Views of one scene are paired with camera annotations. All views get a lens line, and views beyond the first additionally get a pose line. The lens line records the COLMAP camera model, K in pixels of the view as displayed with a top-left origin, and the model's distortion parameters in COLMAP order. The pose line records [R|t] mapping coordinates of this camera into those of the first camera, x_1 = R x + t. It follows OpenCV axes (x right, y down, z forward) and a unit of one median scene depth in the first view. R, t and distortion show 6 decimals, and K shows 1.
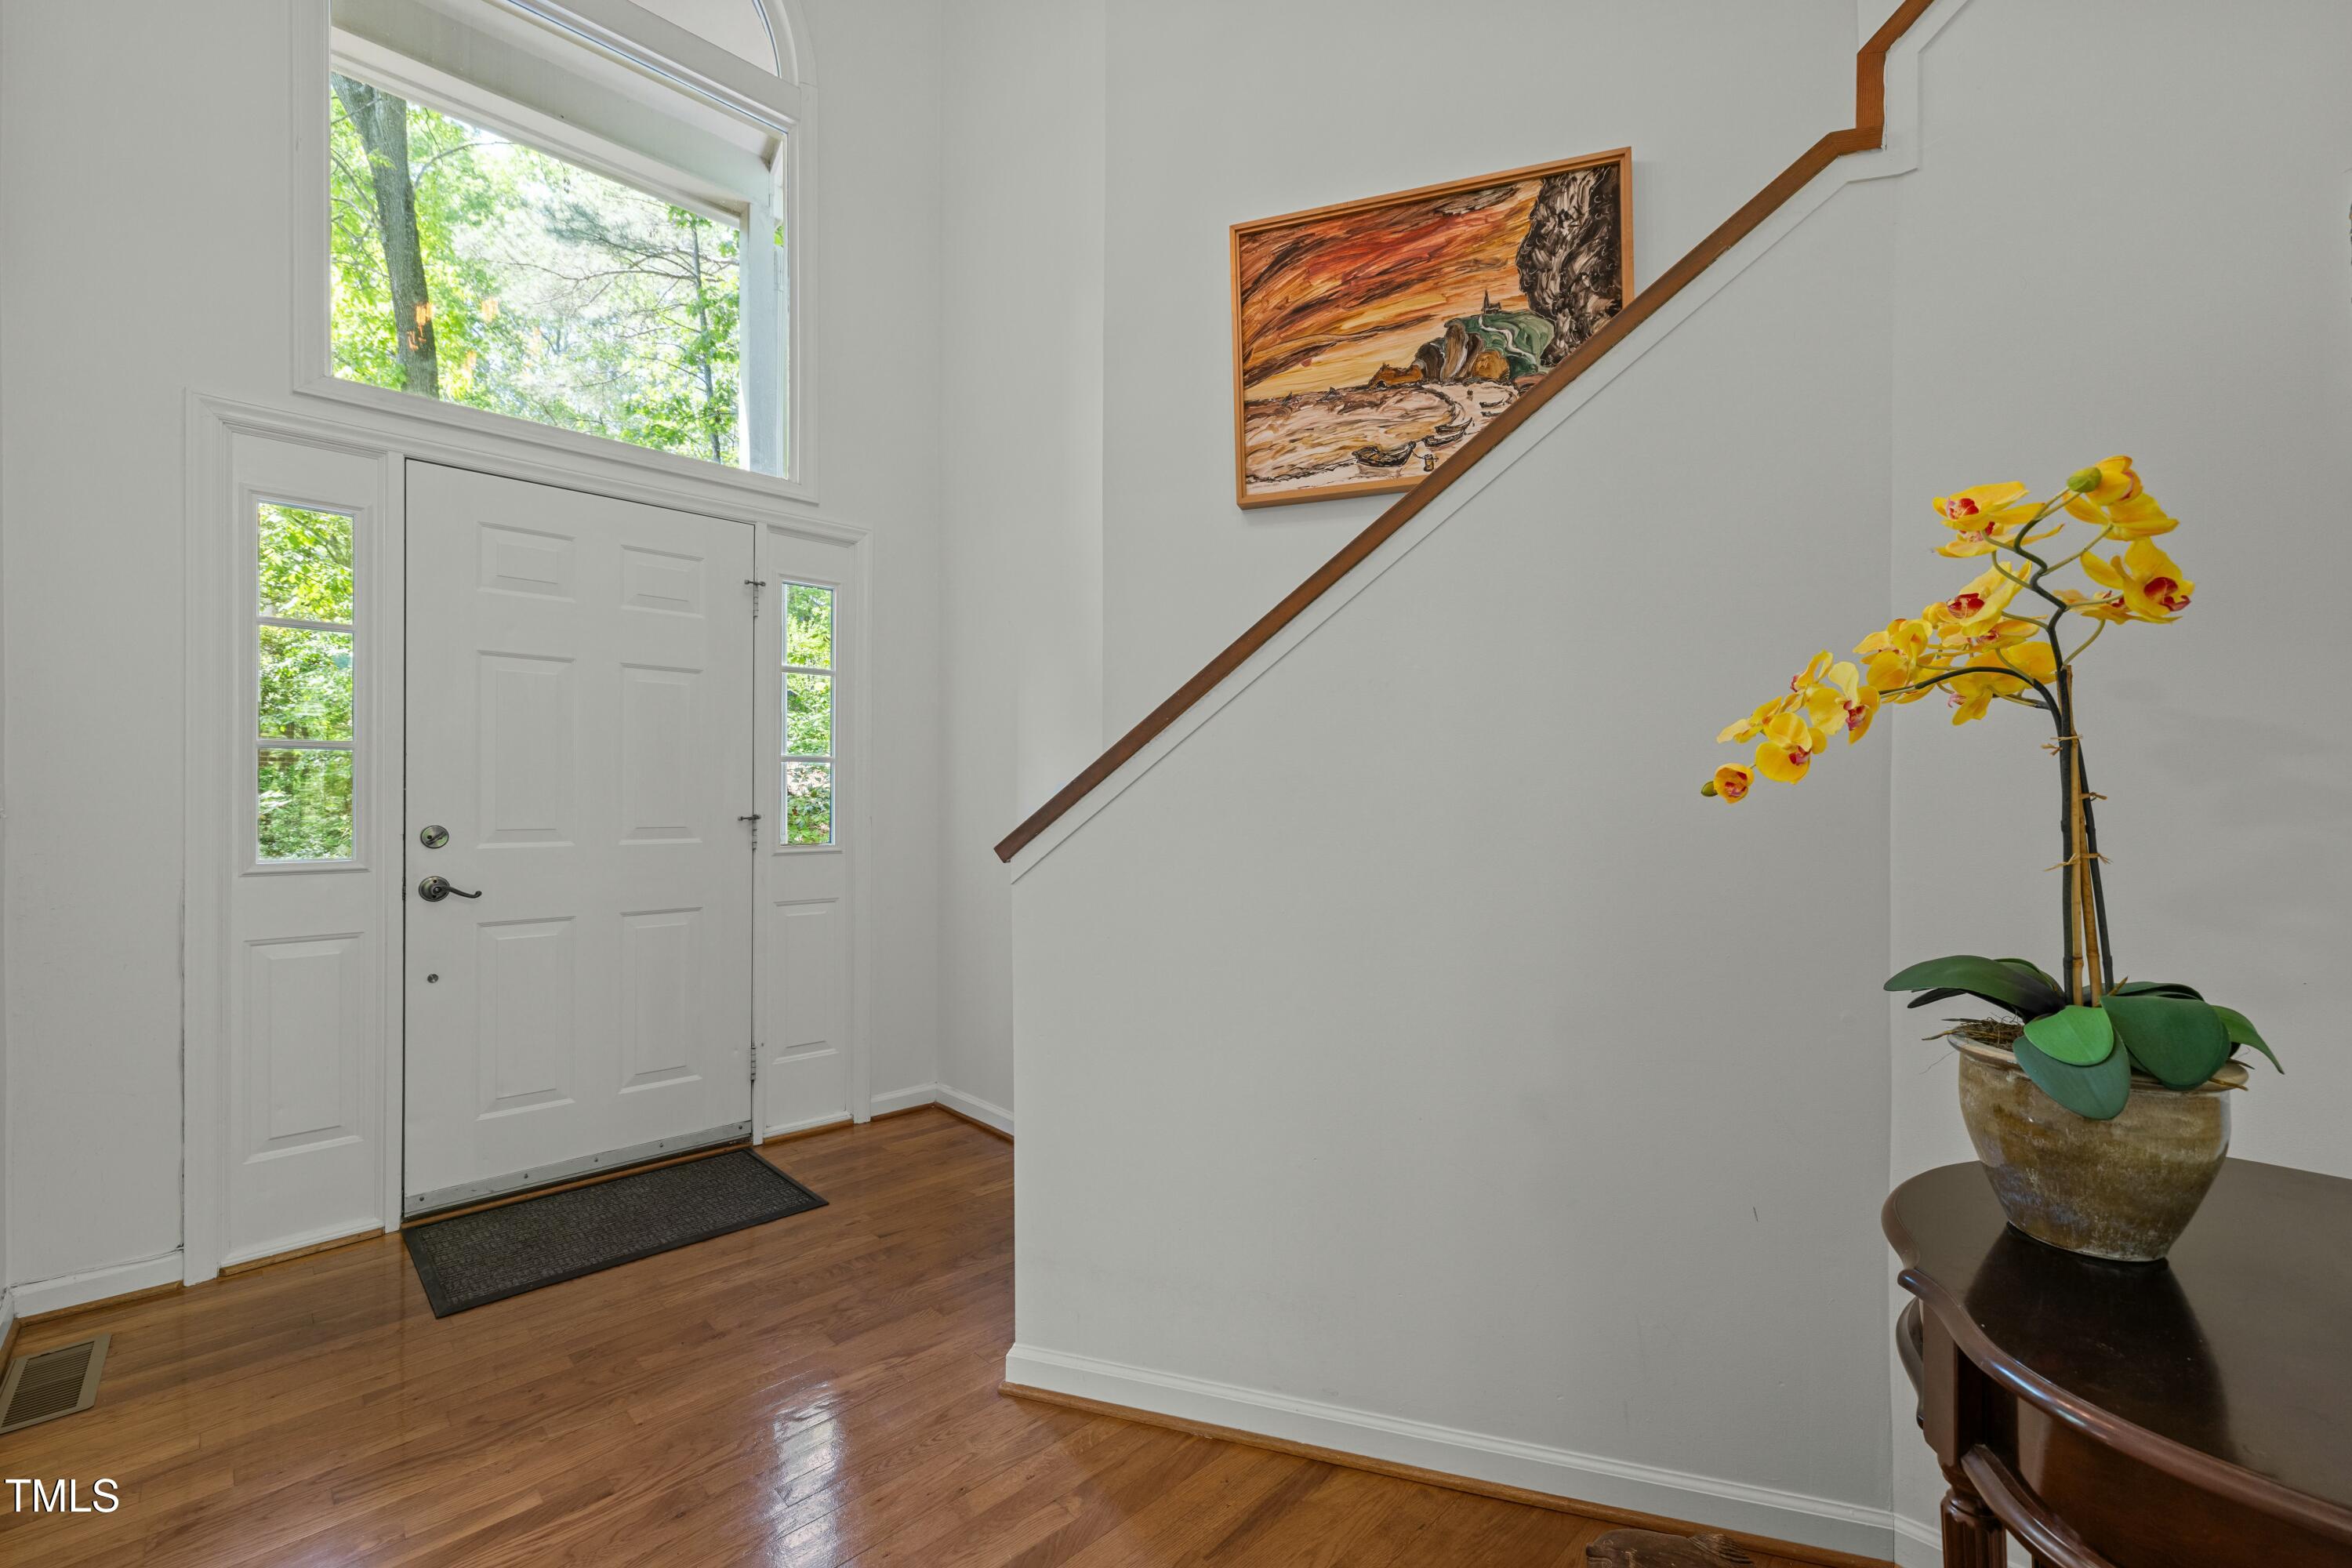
lens RADIAL K [[990.0, 0, 1174.0], [0, 990.0, 783.5], [0, 0, 1]] dist [0.005000, -0.000473]
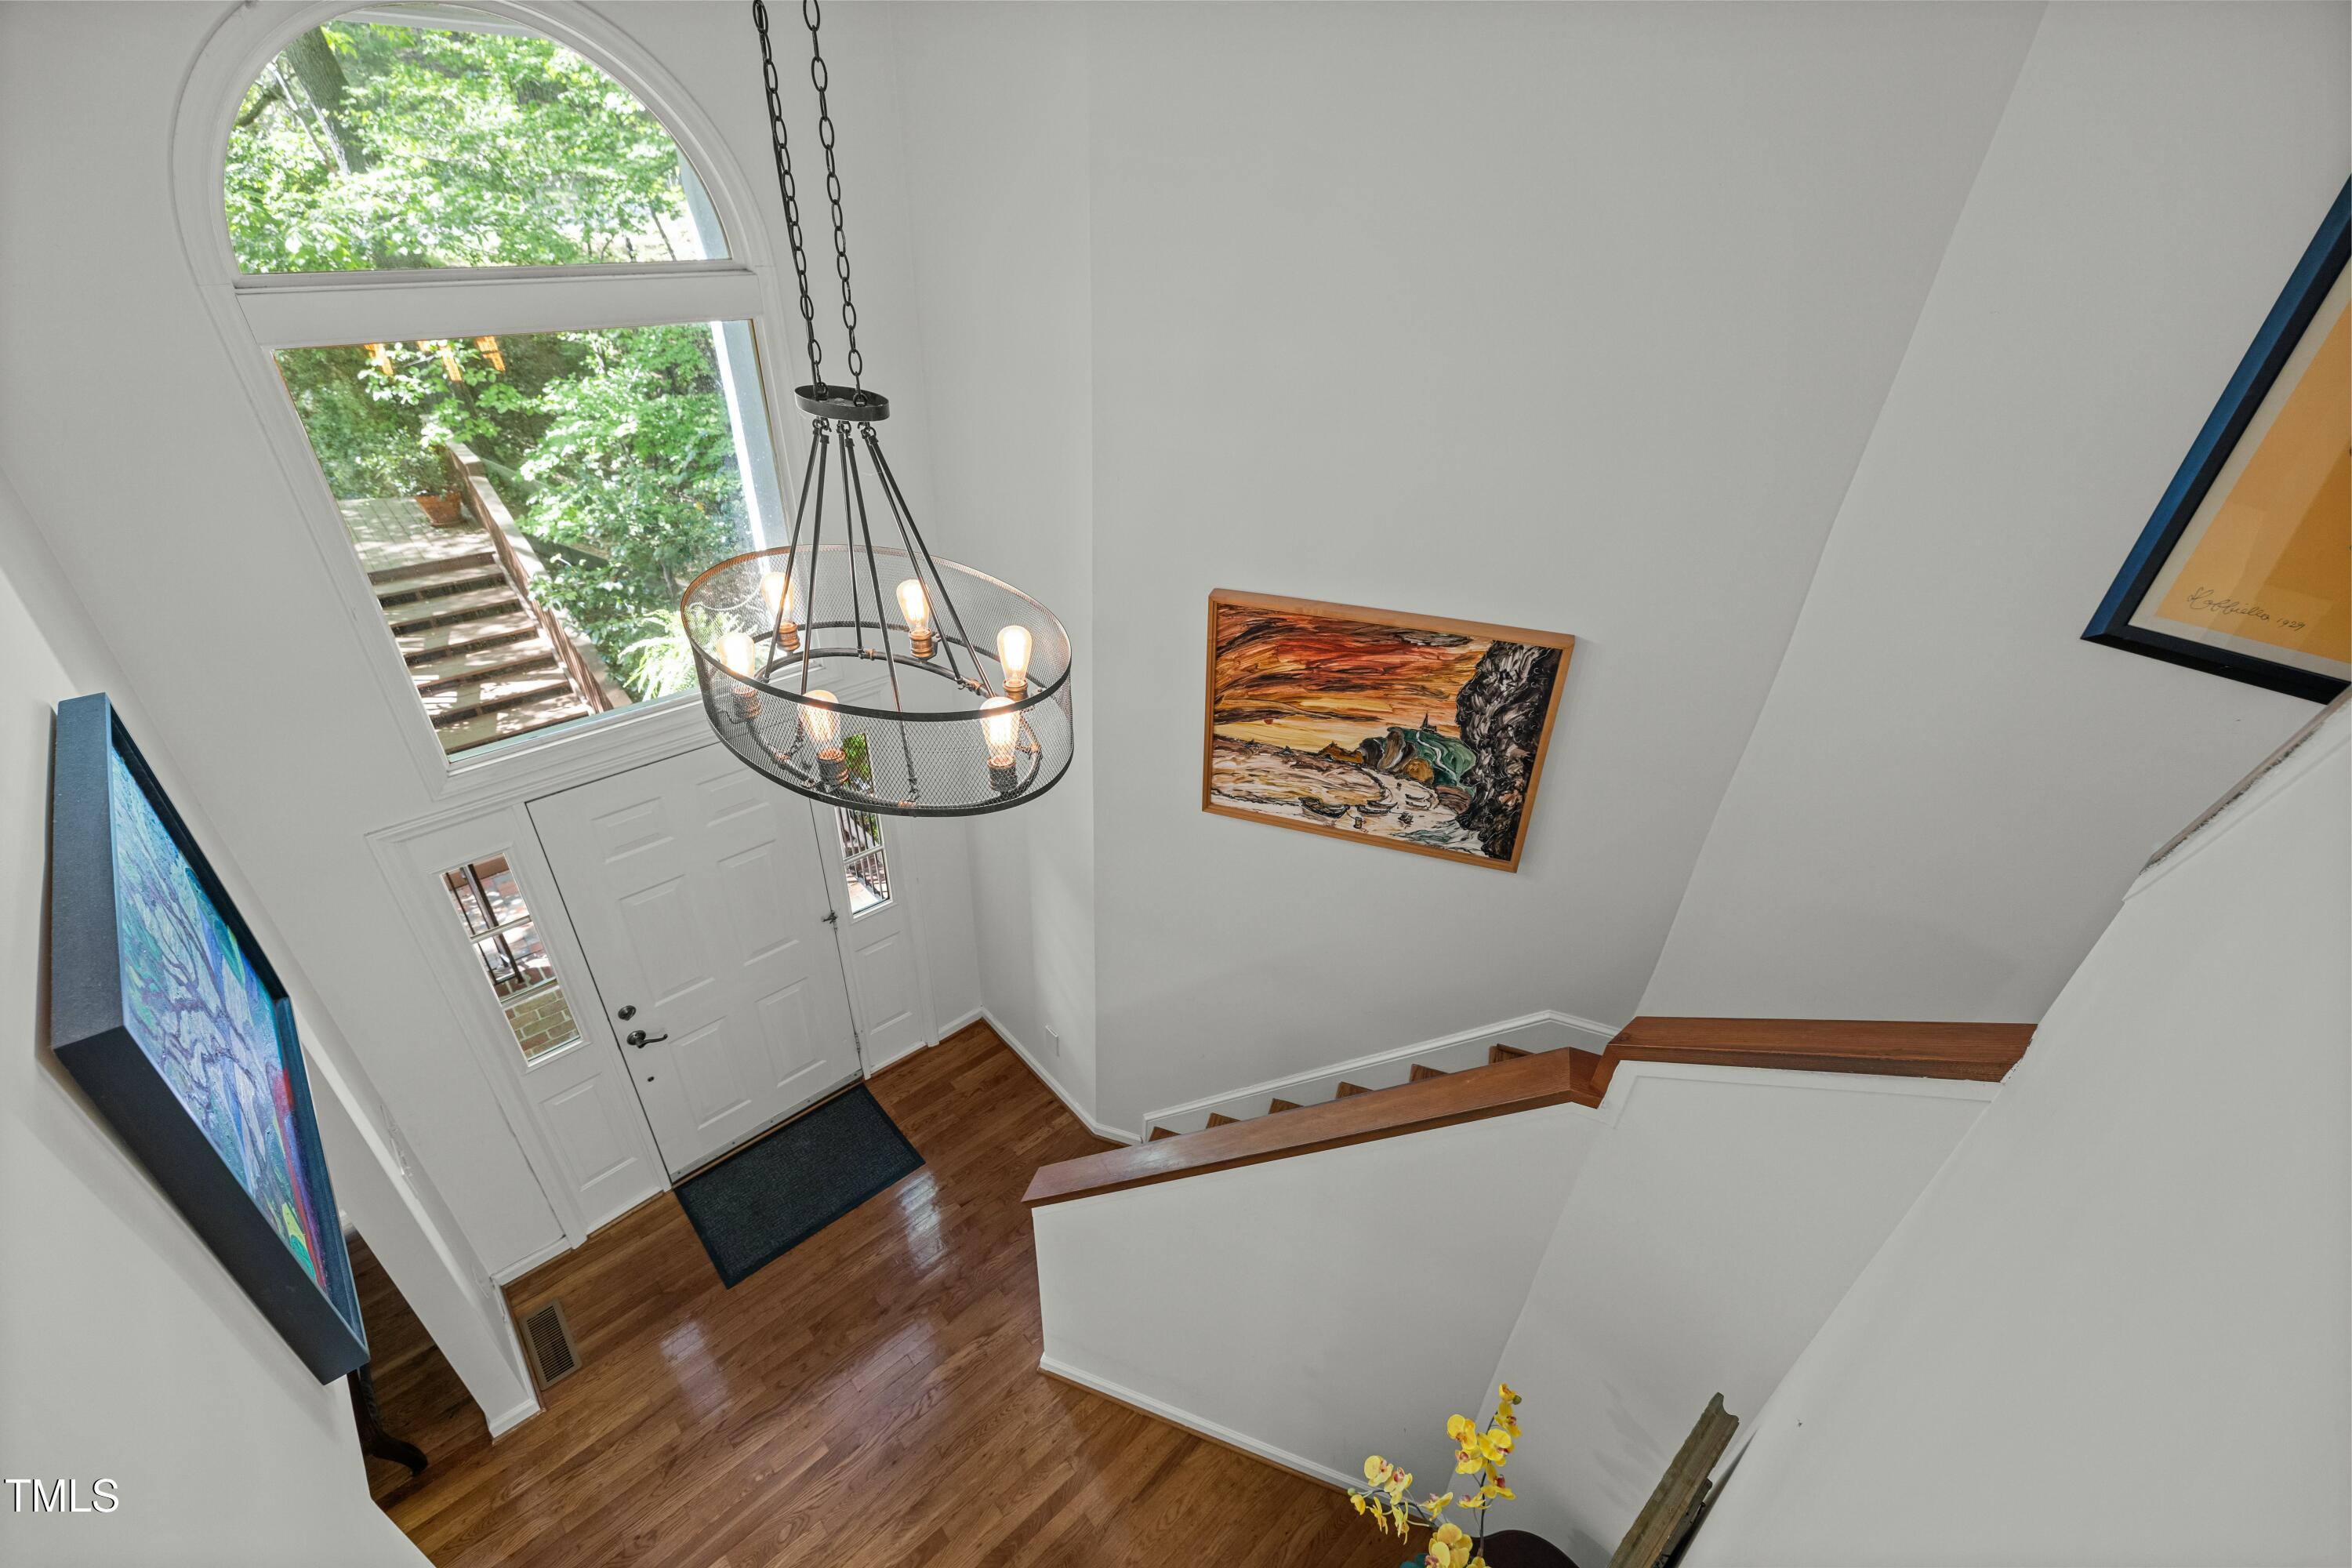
lens RADIAL K [[990.0, 0, 1177.3], [0, 990.0, 781.5], [0, 0, 1]] dist [0.005000, -0.000473]
pose [[0.998983, 0.045047, -0.002049, 0.036001], [-0.036591, 0.836330, 0.547004, -1.028016], [0.026355, -0.546372, 0.837128, 0.005611]]
